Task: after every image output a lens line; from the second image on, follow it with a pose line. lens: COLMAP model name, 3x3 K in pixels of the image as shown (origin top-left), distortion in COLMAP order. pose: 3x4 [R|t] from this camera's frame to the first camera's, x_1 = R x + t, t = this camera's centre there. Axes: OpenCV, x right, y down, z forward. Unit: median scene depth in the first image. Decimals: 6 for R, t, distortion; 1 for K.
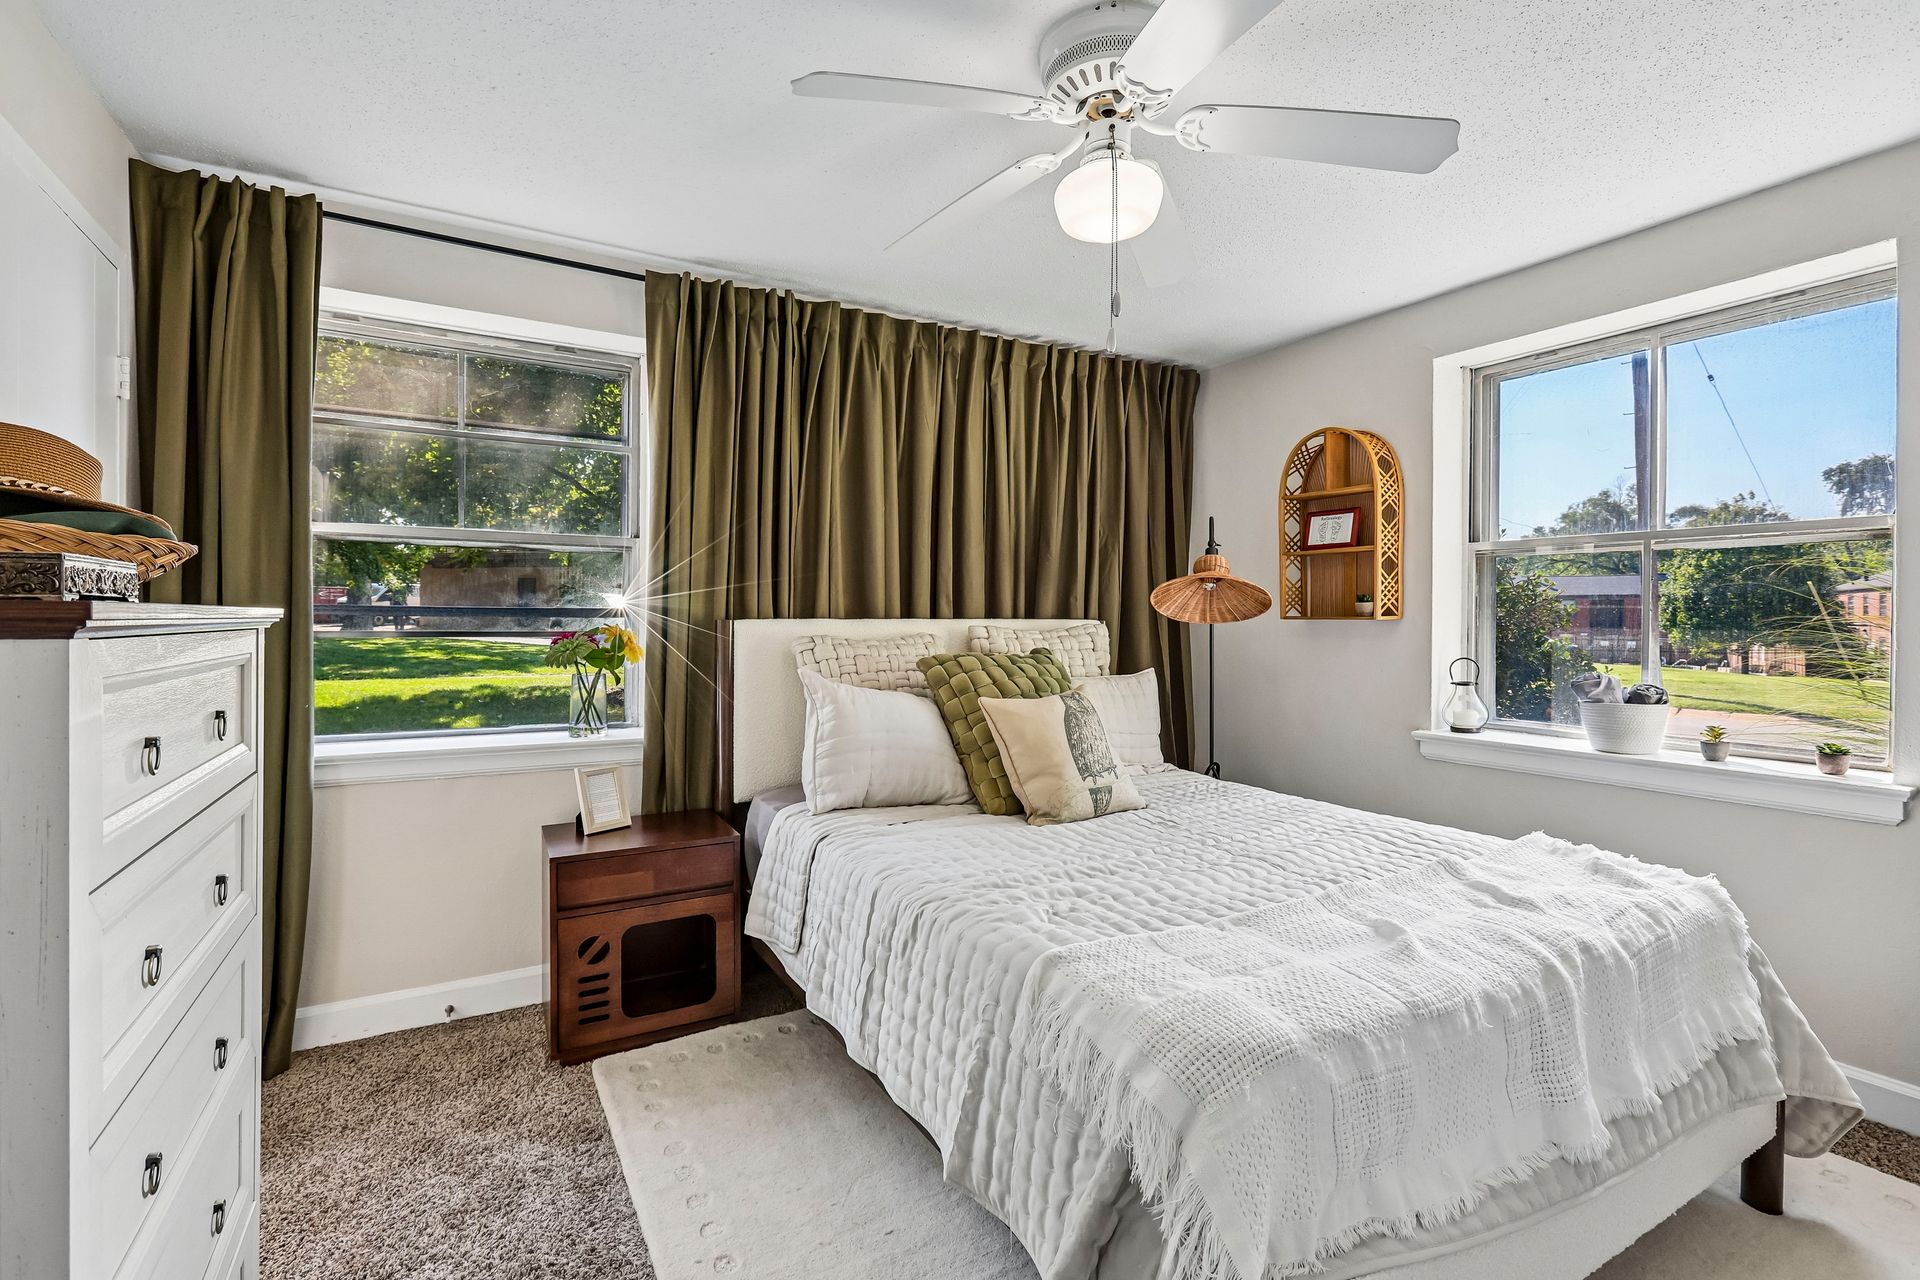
lens RADIAL K [[872.9, 0, 957.6], [0, 872.9, 616.5], [0, 0, 1]] dist [-0.000295, 0.000589]
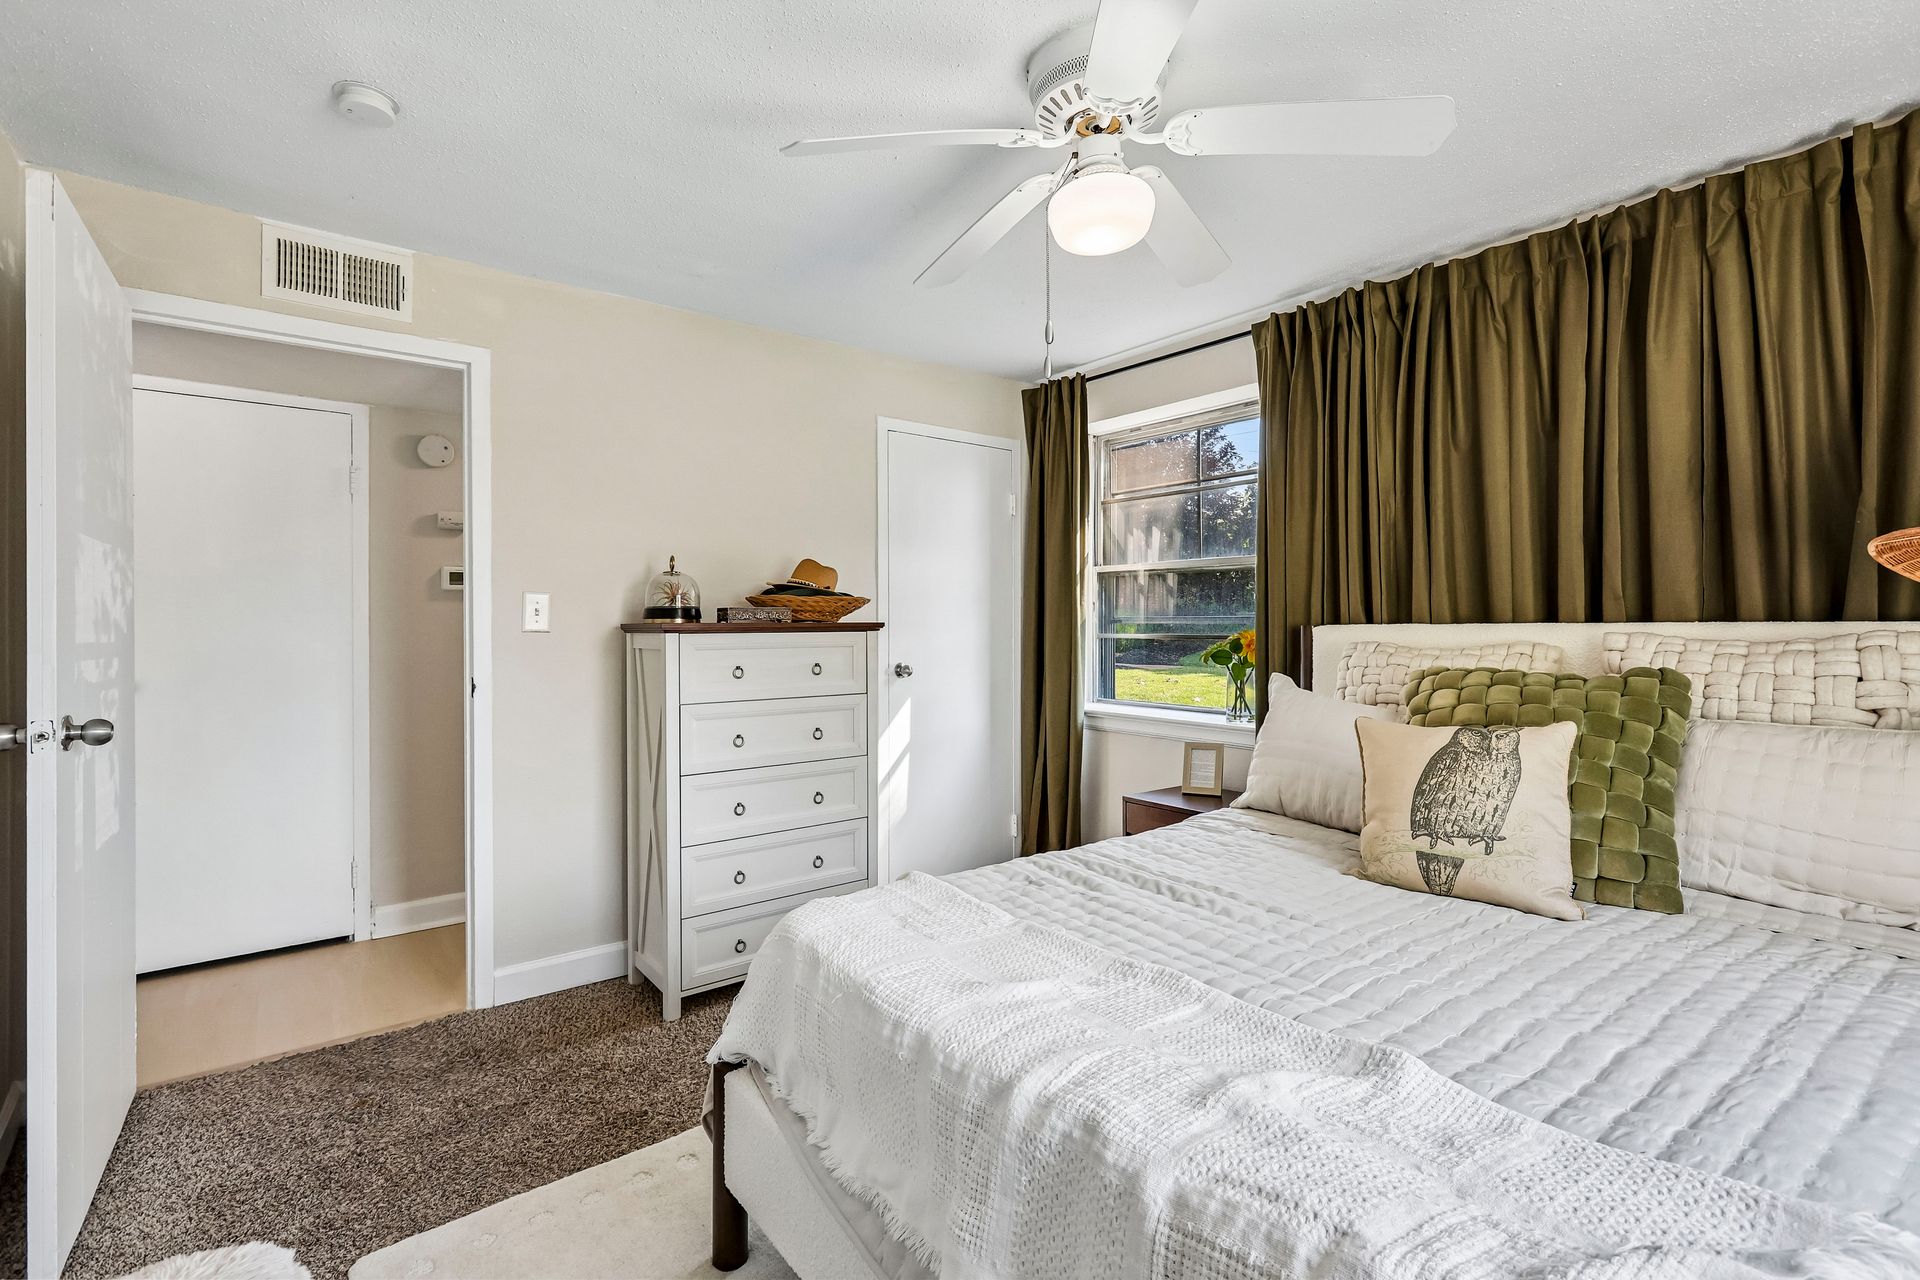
lens RADIAL K [[868.8, 0, 962.0], [0, 868.8, 625.3], [0, 0, 1]] dist [-0.011953, 0.009407]
pose [[0.143389, -0.005997, -0.989648, 0.722892], [0.004787, 0.999974, -0.005366, 0.006872], [0.989655, -0.003968, 0.143414, 0.448630]]
